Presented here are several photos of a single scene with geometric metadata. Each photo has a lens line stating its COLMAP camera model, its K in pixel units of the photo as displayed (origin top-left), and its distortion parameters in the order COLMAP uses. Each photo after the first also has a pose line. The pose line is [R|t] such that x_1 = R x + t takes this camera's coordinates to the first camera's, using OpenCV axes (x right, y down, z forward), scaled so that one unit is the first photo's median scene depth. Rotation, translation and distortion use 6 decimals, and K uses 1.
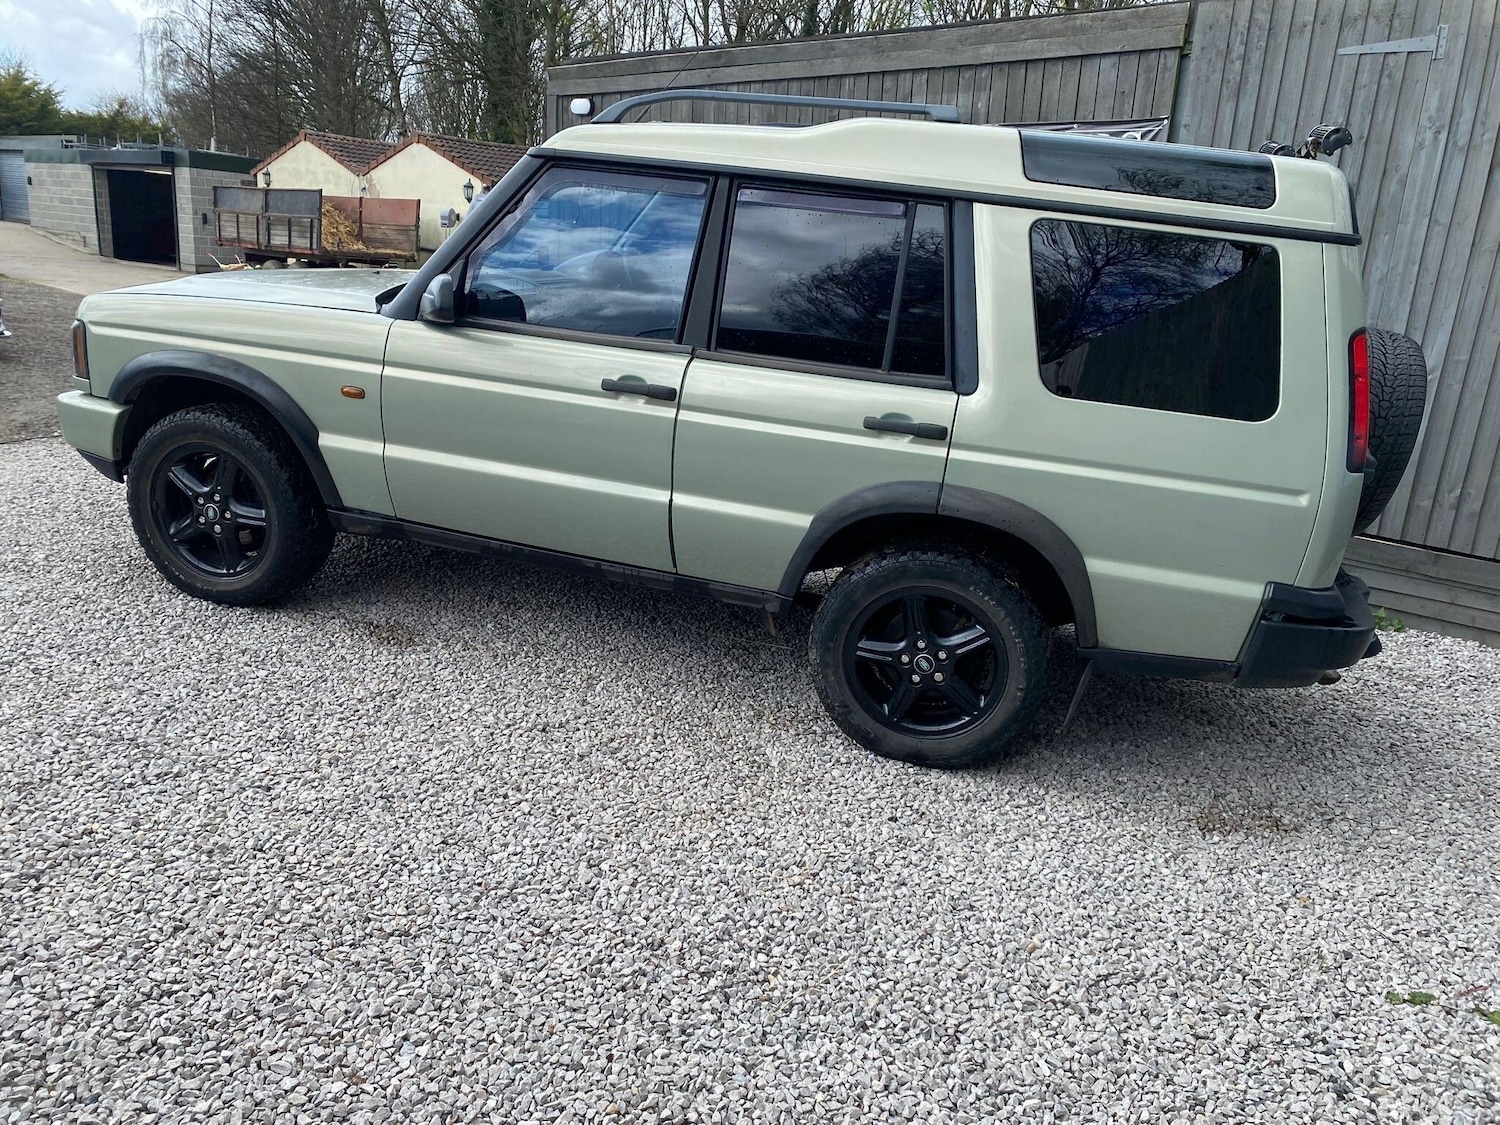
lens RADIAL K [[1260.5, 0, 703.3], [0, 1260.5, 612.0], [0, 0, 1]] dist [0.033861, -0.038588]
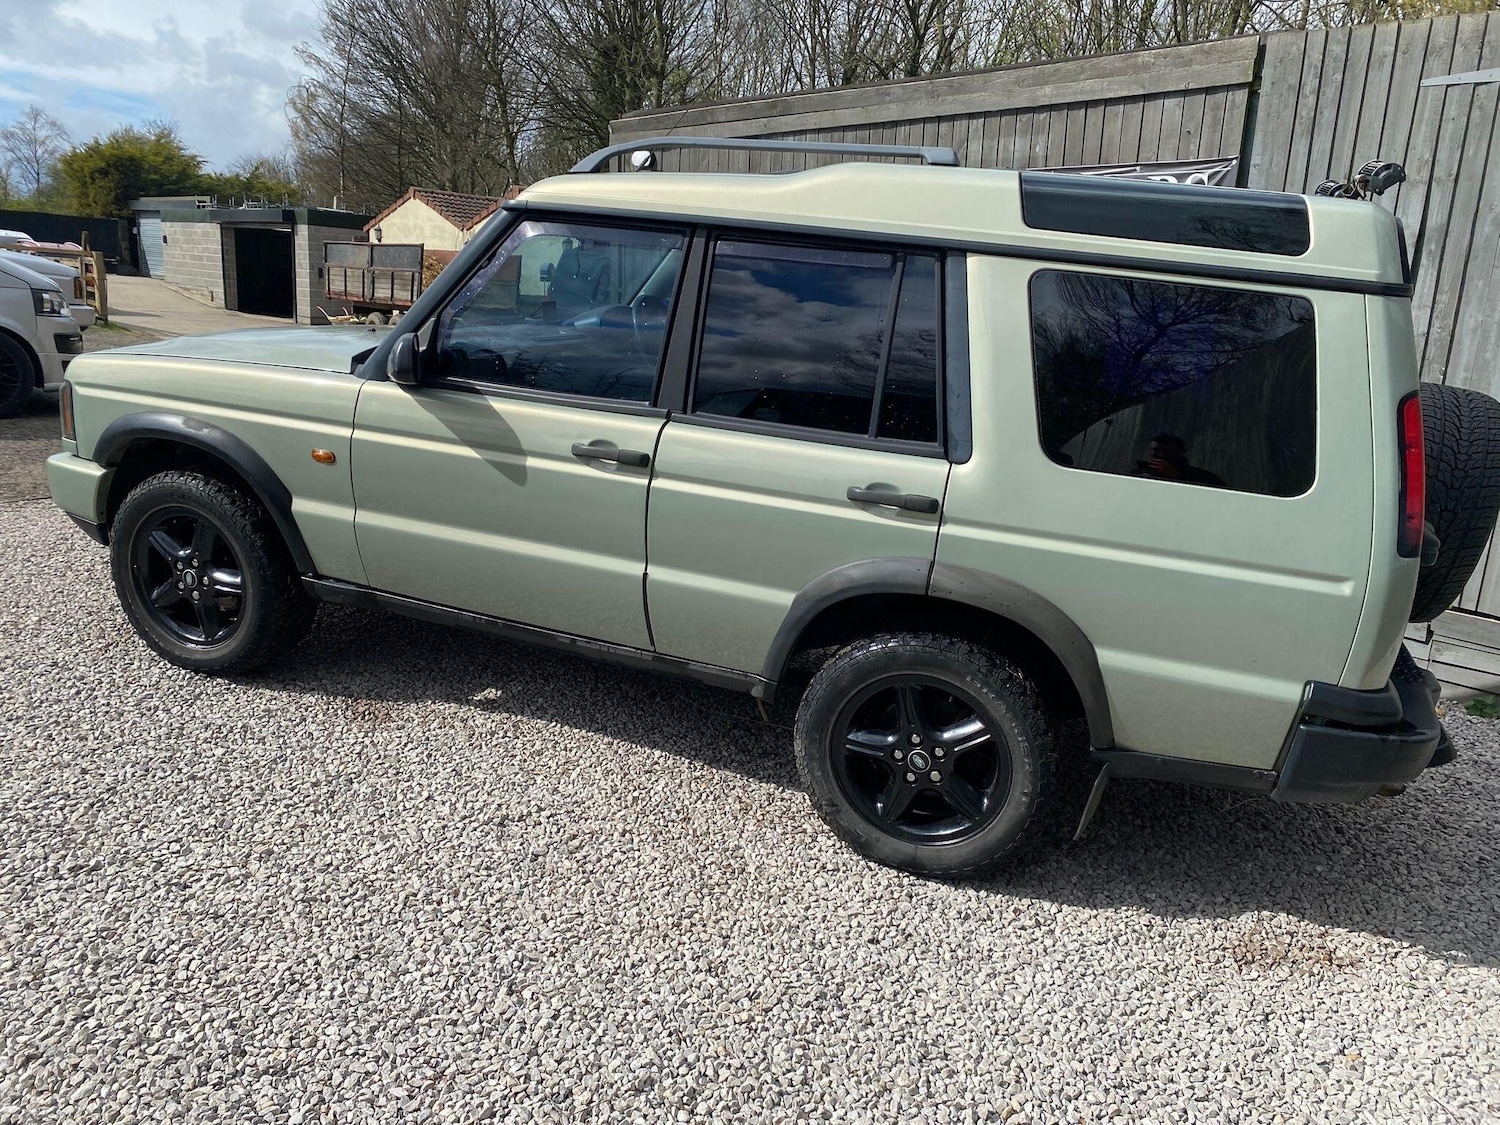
lens RADIAL K [[1254.3, 0, 710.1], [0, 1254.3, 592.7], [0, 0, 1]] dist [0.012583, -0.002702]
pose [[0.996028, 0.011384, -0.088305, 0.105616], [-0.015537, 0.998798, -0.046489, -0.034550], [0.087669, 0.047676, 0.995008, 0.098861]]
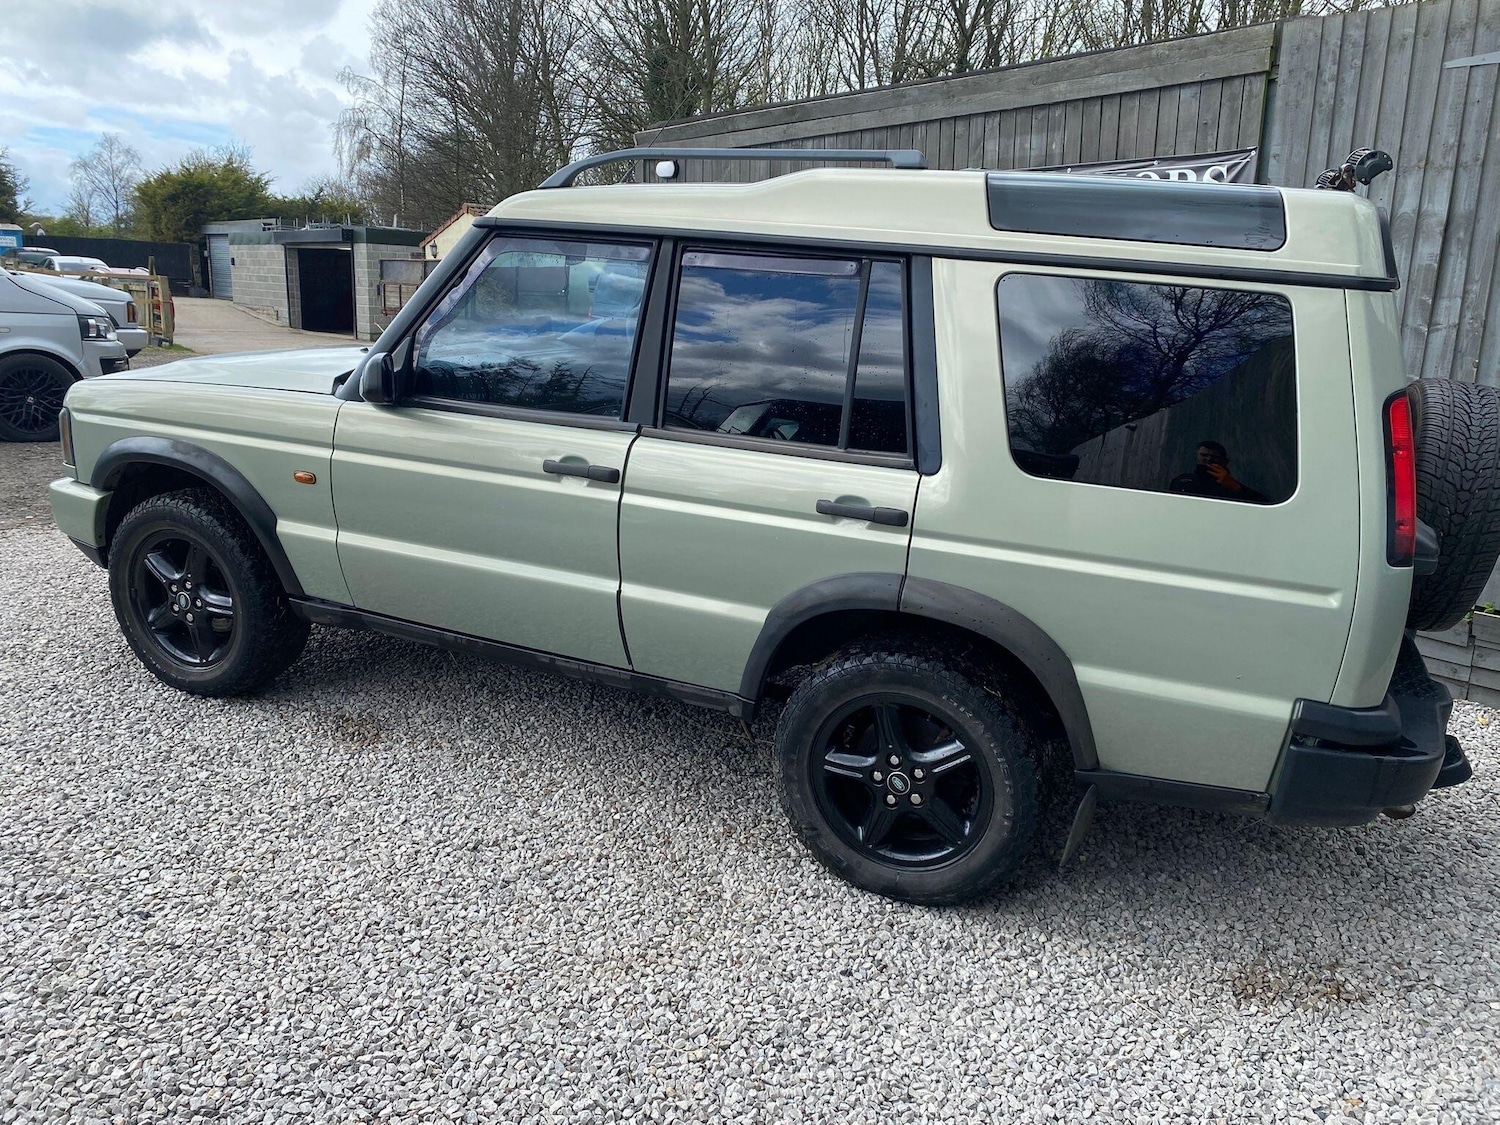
lens RADIAL K [[1252.7, 0, 710.3], [0, 1252.7, 570.6], [0, 0, 1]] dist [0.009442, -0.000537]
pose [[0.989423, -0.005343, -0.144962, 0.174047], [-0.004380, 0.997765, -0.066673, -0.046111], [0.144994, 0.066602, 0.987188, 0.130061]]
